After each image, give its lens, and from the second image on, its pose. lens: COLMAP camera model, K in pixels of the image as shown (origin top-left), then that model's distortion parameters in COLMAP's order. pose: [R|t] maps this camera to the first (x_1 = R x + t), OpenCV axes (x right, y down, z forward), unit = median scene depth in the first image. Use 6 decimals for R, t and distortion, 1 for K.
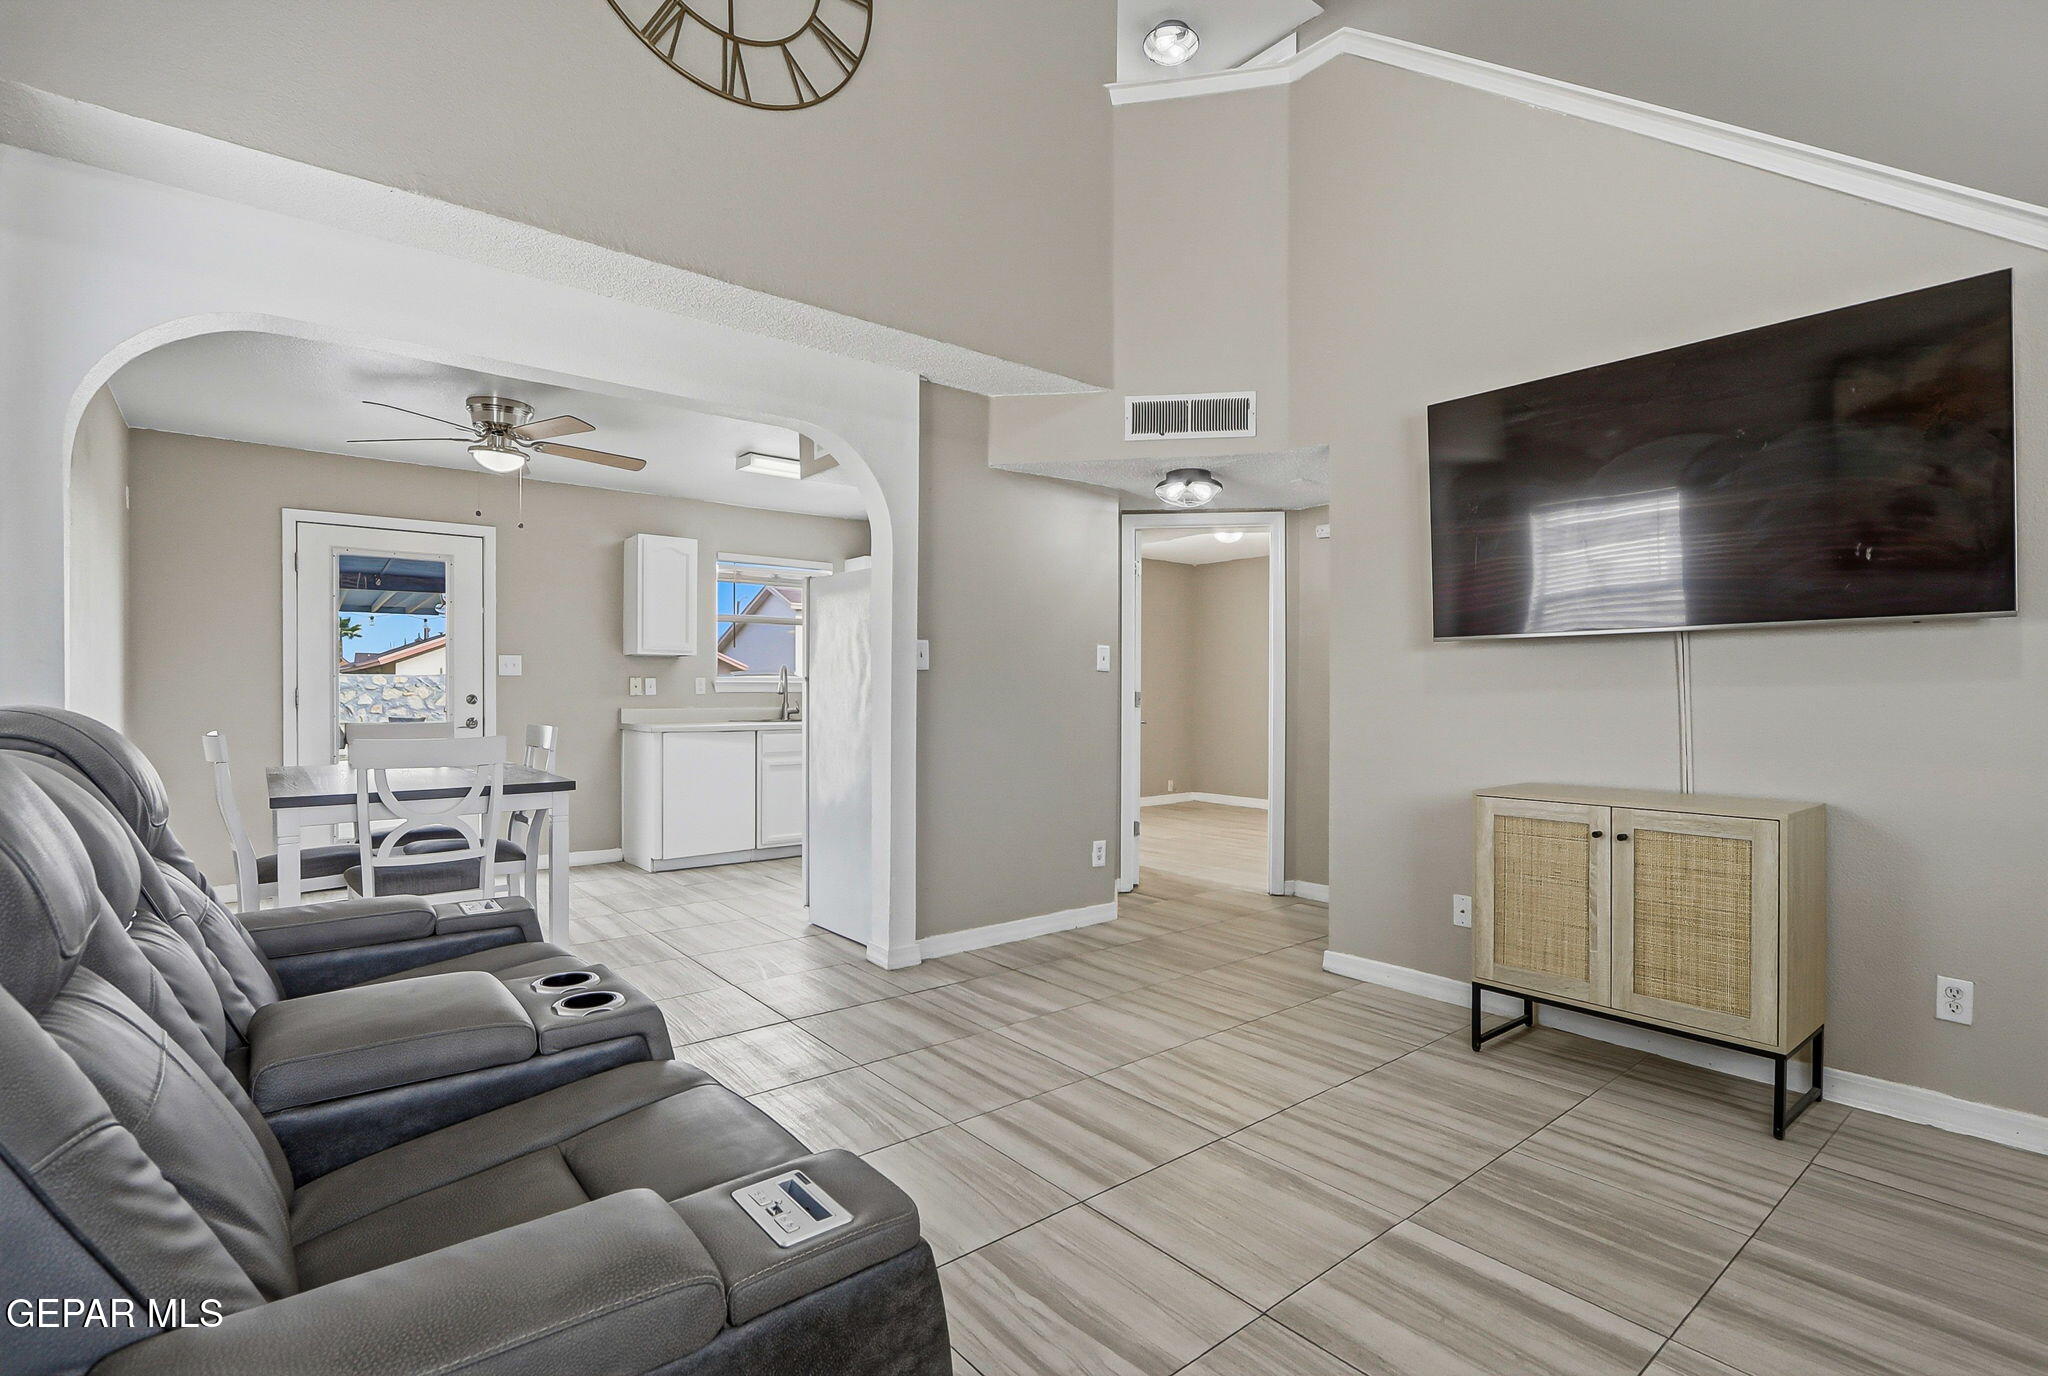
lens RADIAL K [[957.6, 0, 1005.9], [0, 957.6, 694.6], [0, 0, 1]] dist [-0.012958, -0.000587]
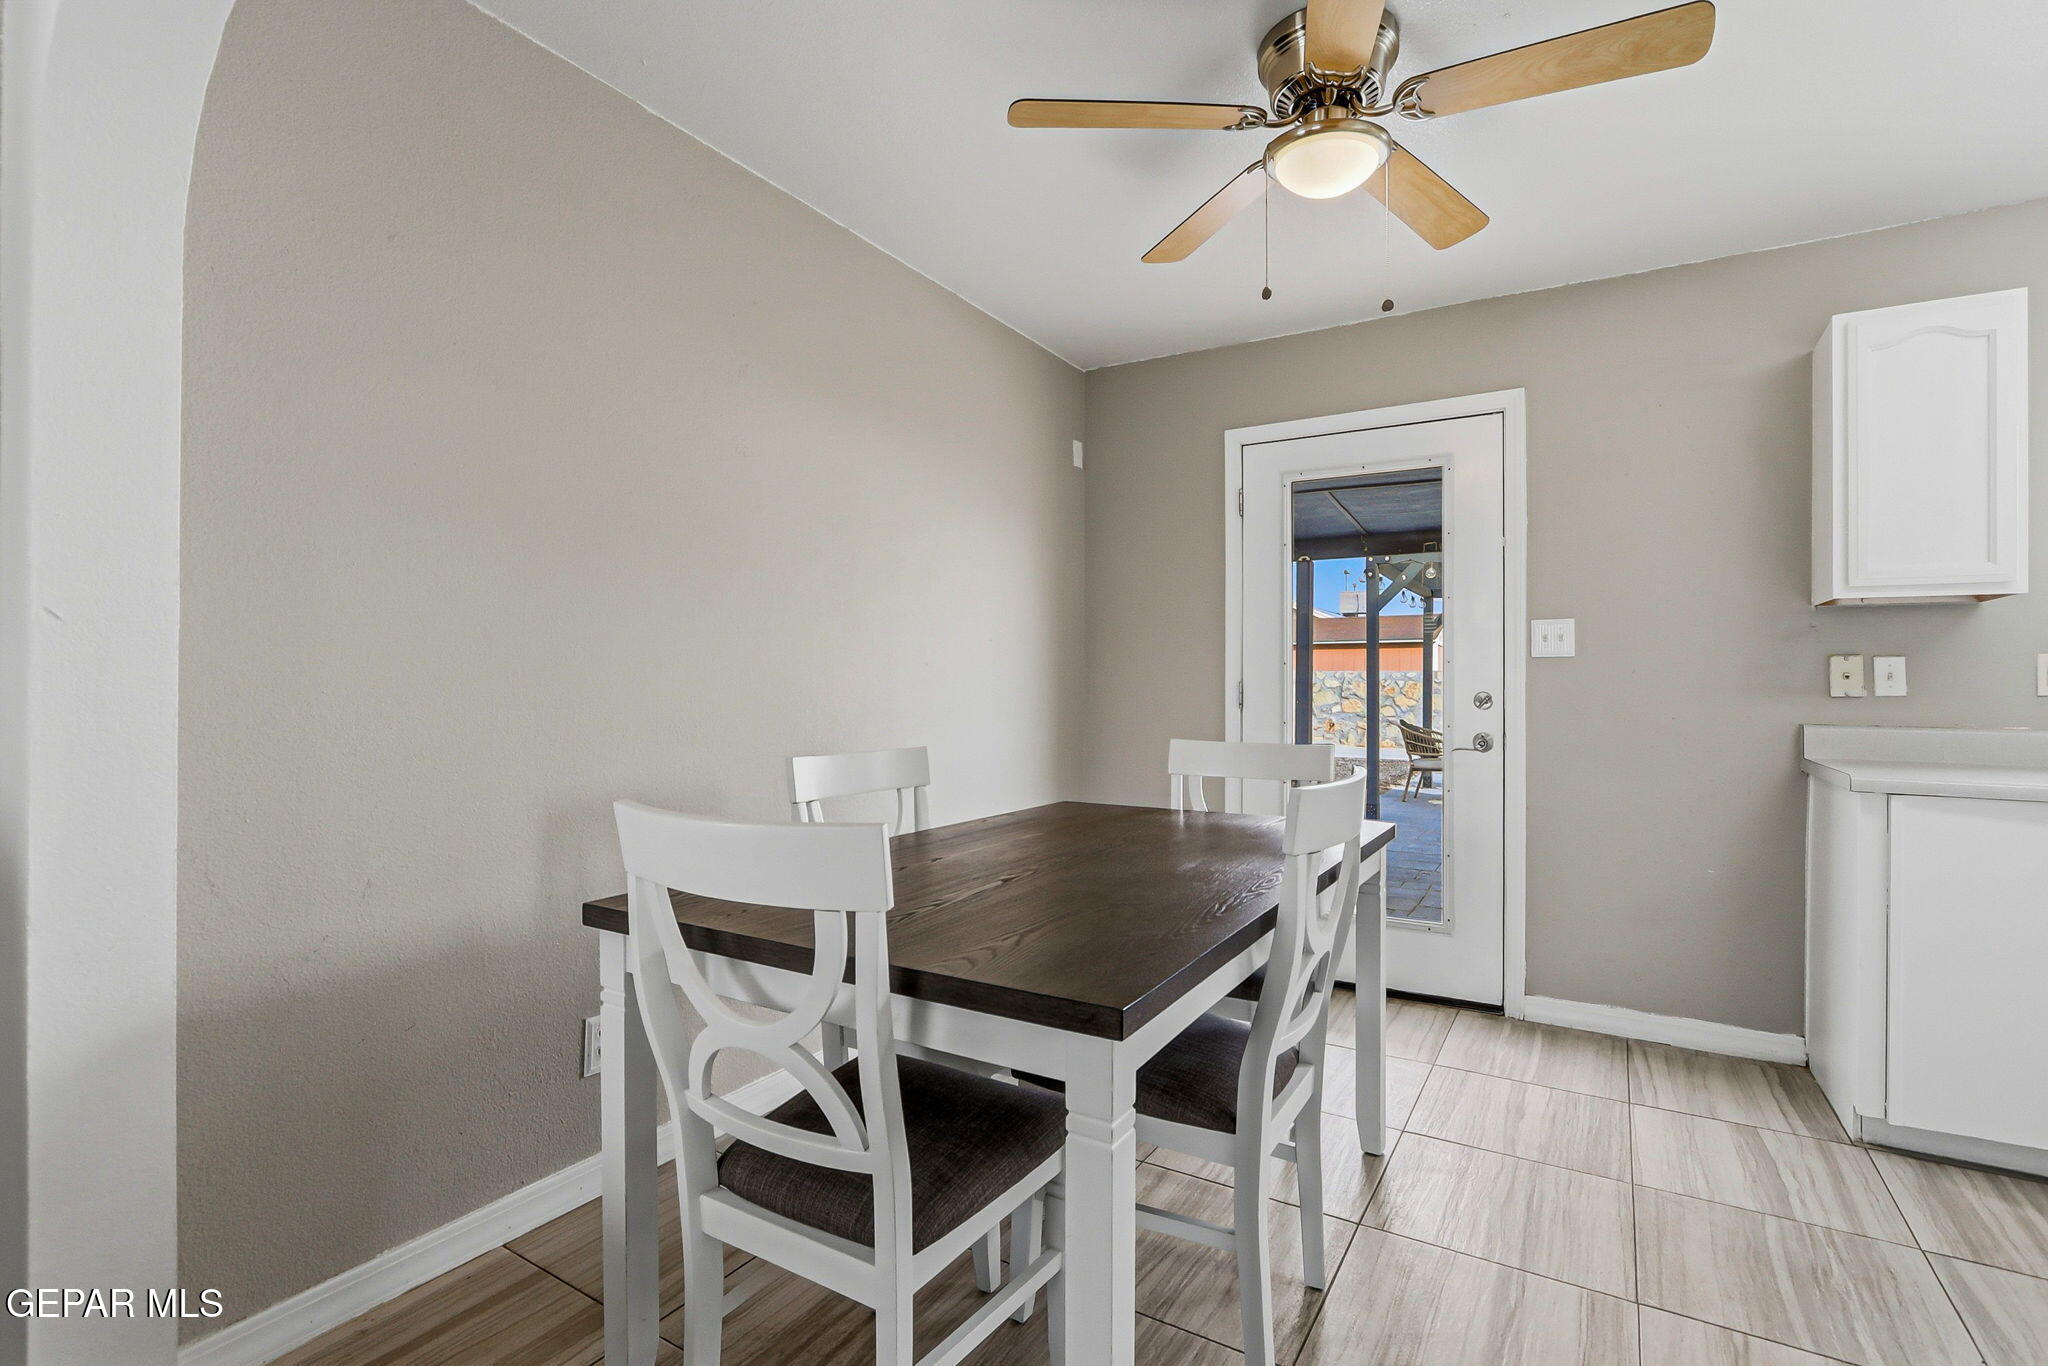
lens RADIAL K [[964.4, 0, 1025.0], [0, 964.4, 675.5], [0, 0, 1]] dist [-0.016011, 0.001763]
pose [[0.351795, -0.009234, -0.936031, -0.218418], [-0.008751, 0.999875, -0.013152, 0.000411], [0.936036, 0.012818, 0.351670, 0.975314]]
